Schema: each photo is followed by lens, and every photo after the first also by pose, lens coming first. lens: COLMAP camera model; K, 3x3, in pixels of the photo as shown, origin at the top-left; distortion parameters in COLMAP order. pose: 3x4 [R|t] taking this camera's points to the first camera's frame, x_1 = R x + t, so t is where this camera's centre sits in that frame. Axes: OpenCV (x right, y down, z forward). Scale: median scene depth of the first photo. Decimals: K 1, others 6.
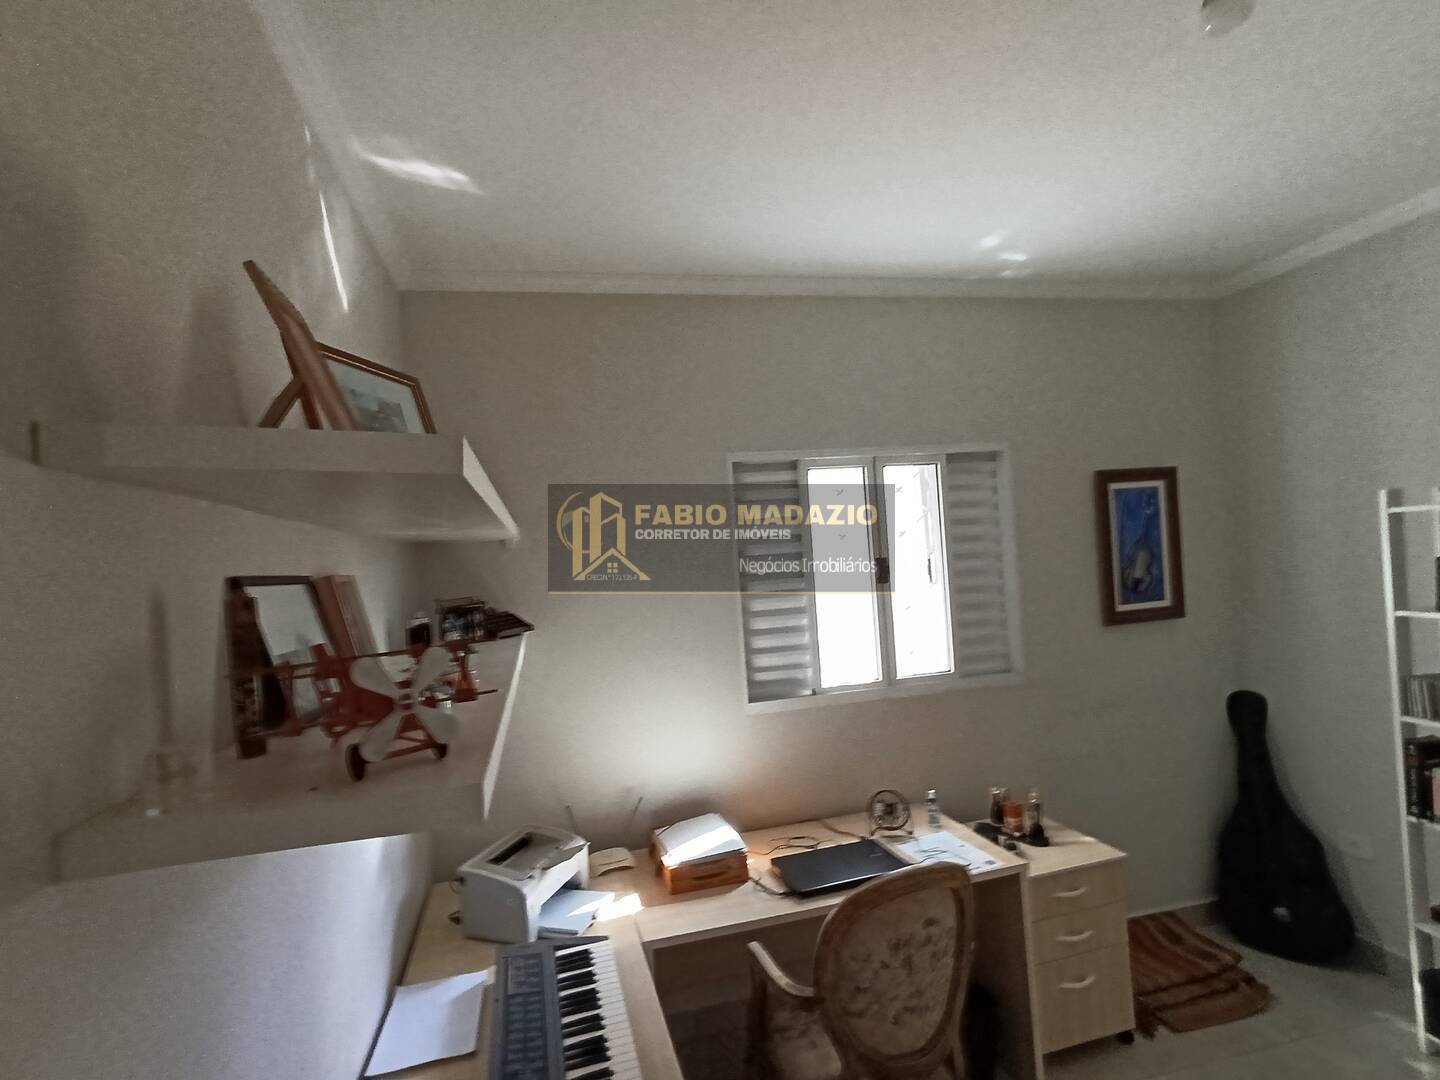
lens RADIAL K [[665.5, 0, 717.0], [0, 665.5, 546.2], [0, 0, 1]] dist [-0.004263, 0.004751]
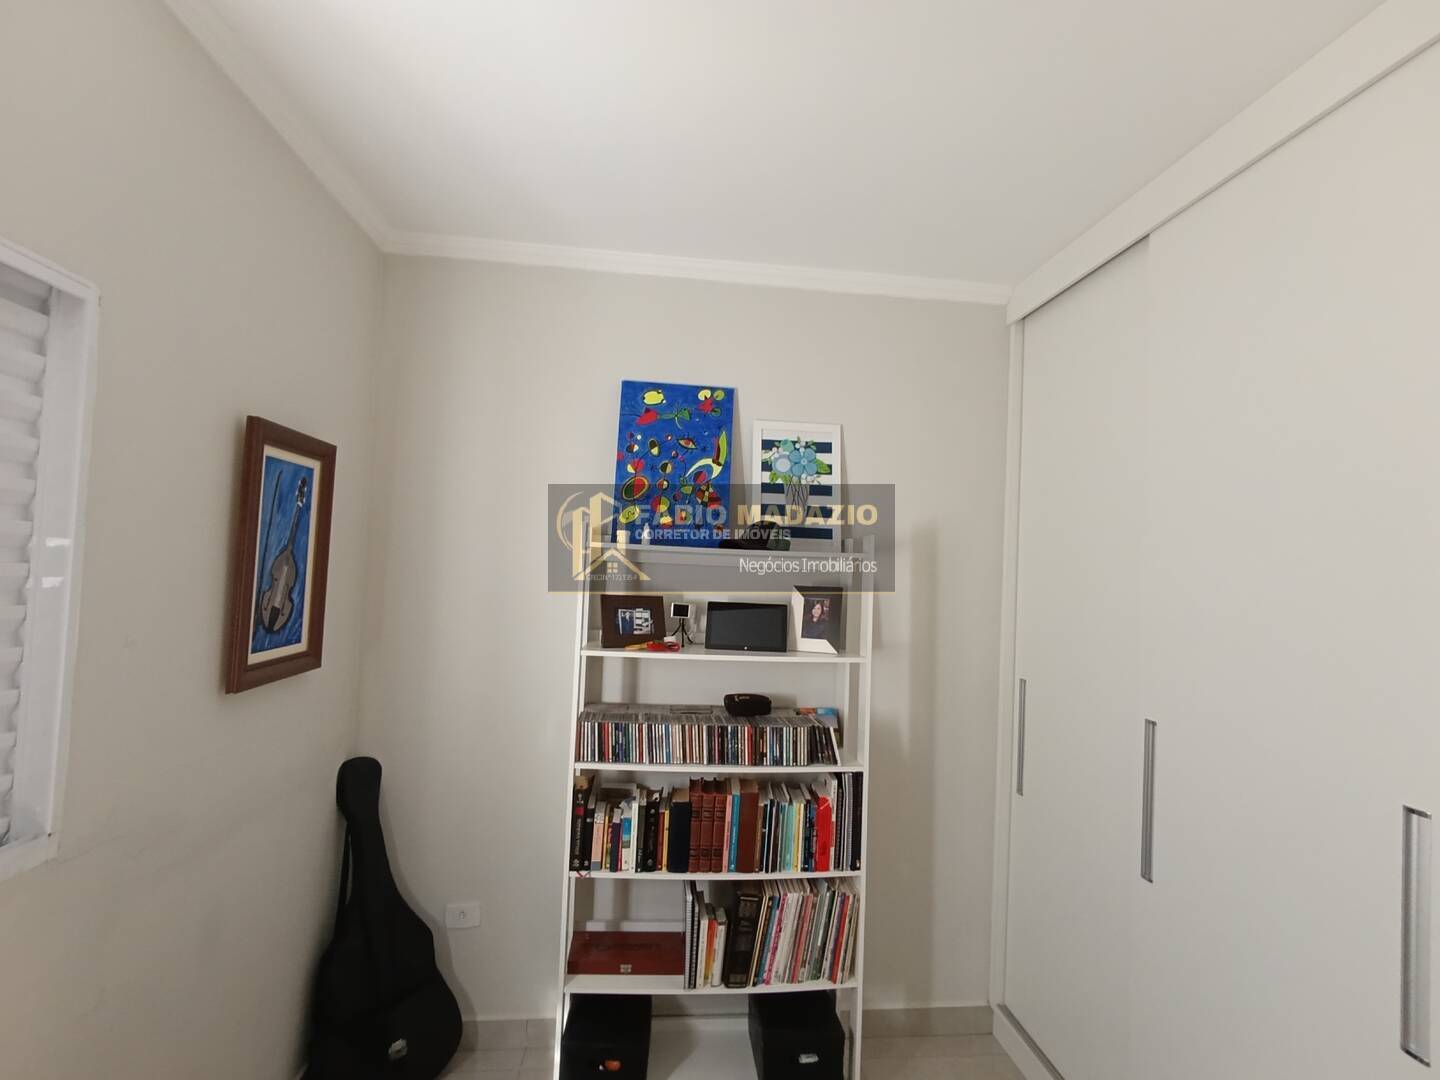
lens RADIAL K [[665.5, 0, 713.6], [0, 665.5, 553.5], [0, 0, 1]] dist [-0.004263, 0.004751]
pose [[0.170443, 0.095195, 0.980758, 0.097048], [-0.061137, 0.994426, -0.085896, 0.025683], [-0.983469, -0.045321, 0.175313, 0.499246]]
